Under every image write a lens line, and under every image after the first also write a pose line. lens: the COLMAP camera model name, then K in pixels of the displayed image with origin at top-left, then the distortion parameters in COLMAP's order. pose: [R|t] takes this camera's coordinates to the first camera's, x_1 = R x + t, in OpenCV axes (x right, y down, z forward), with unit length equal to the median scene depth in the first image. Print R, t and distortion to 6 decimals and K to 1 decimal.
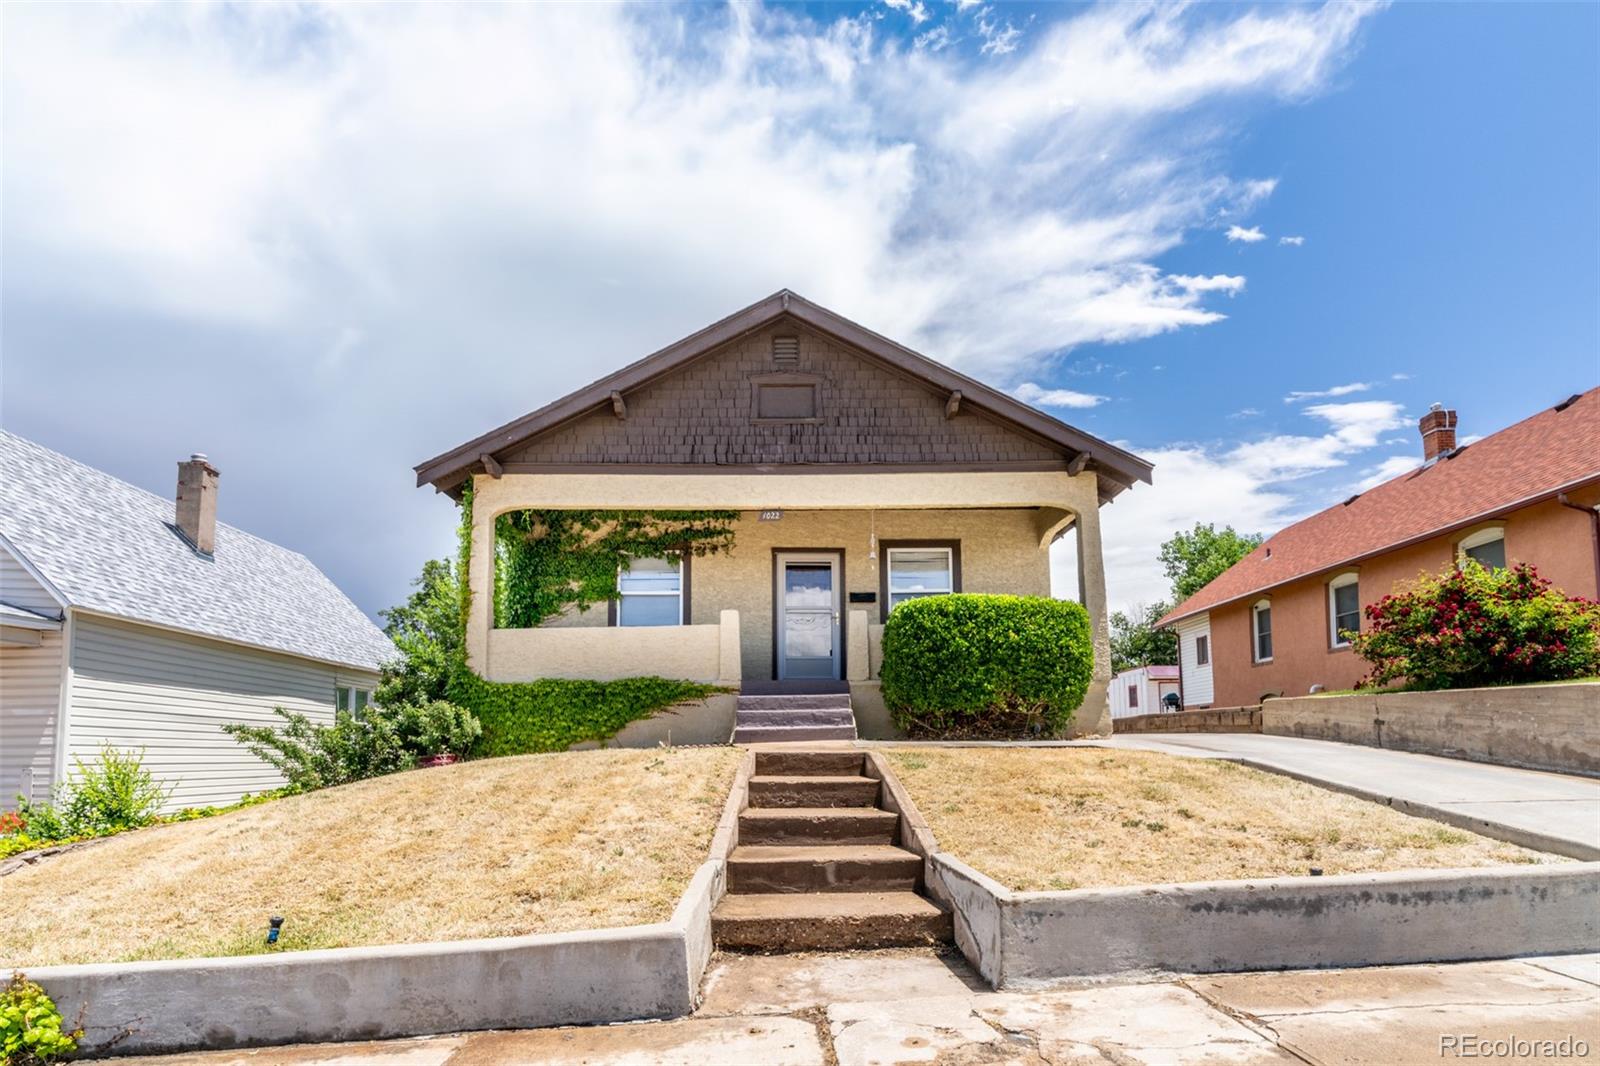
lens RADIAL K [[774.3, 0, 847.0], [0, 774.3, 685.6], [0, 0, 1]] dist [-0.012601, 0.004397]
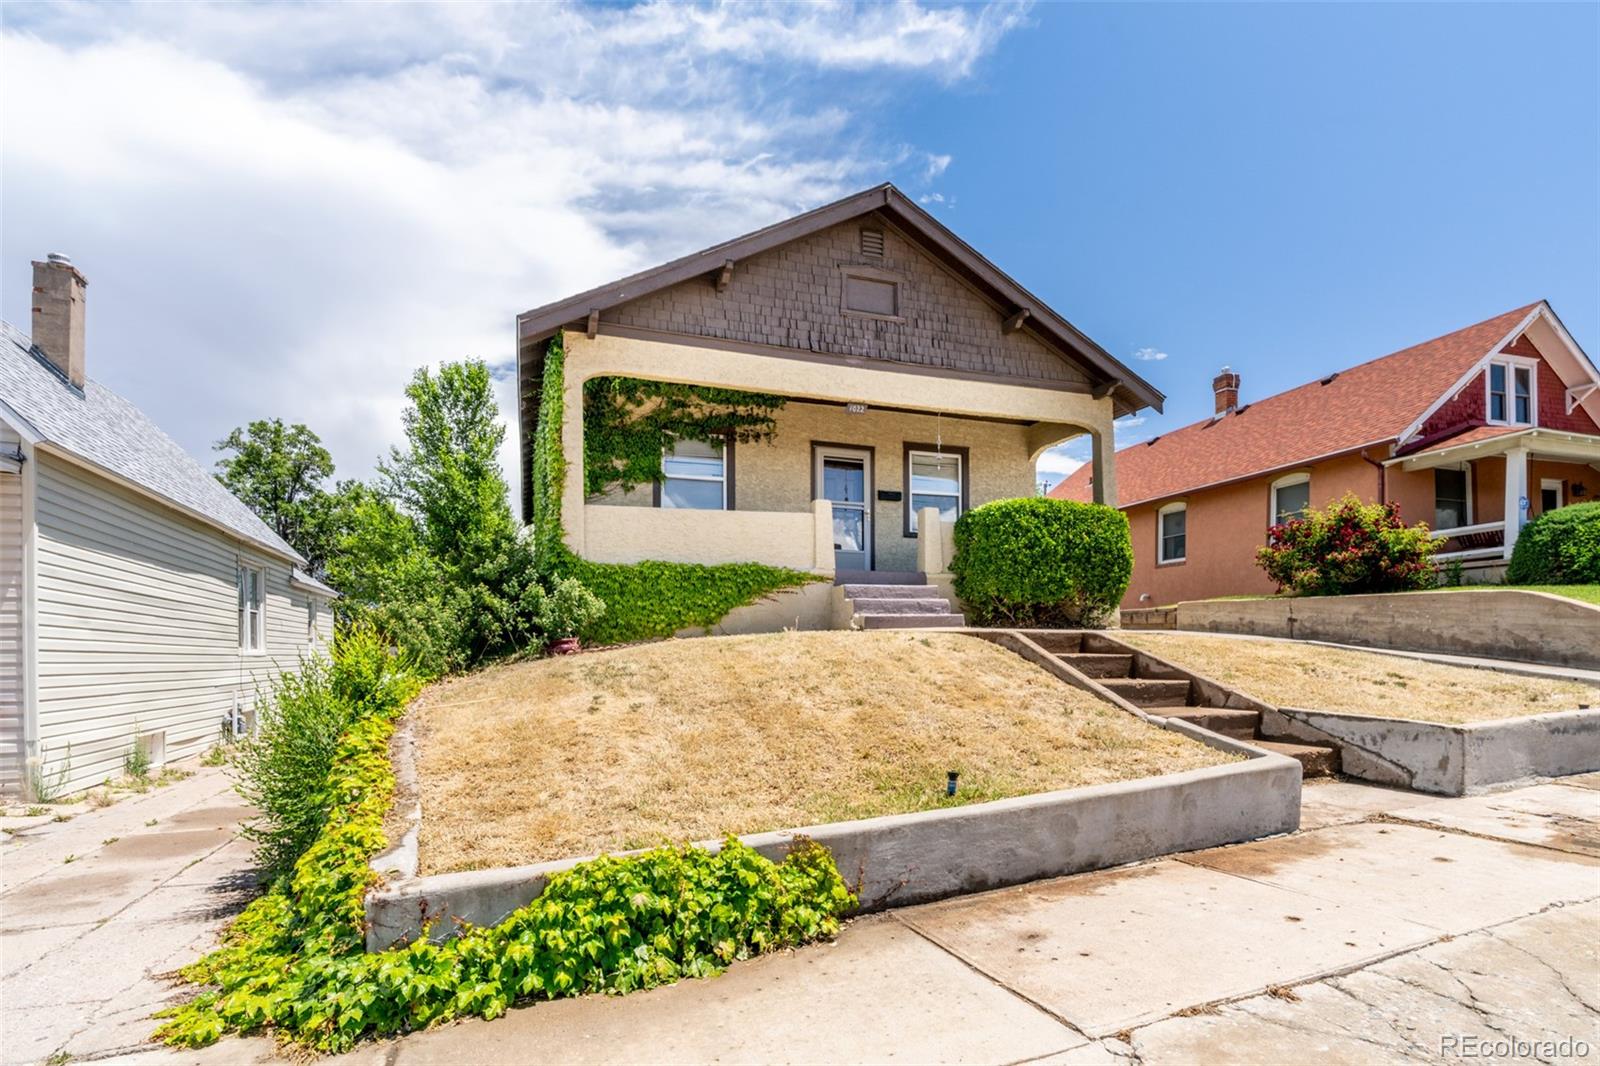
lens RADIAL K [[774.3, 0, 740.6], [0, 774.3, 652.0], [0, 0, 1]] dist [-0.012601, 0.004397]
pose [[0.954034, 0.002275, 0.299690, -0.566225], [-0.023797, 0.997389, 0.068184, 0.035275], [-0.298752, -0.072182, 0.951597, 0.052668]]
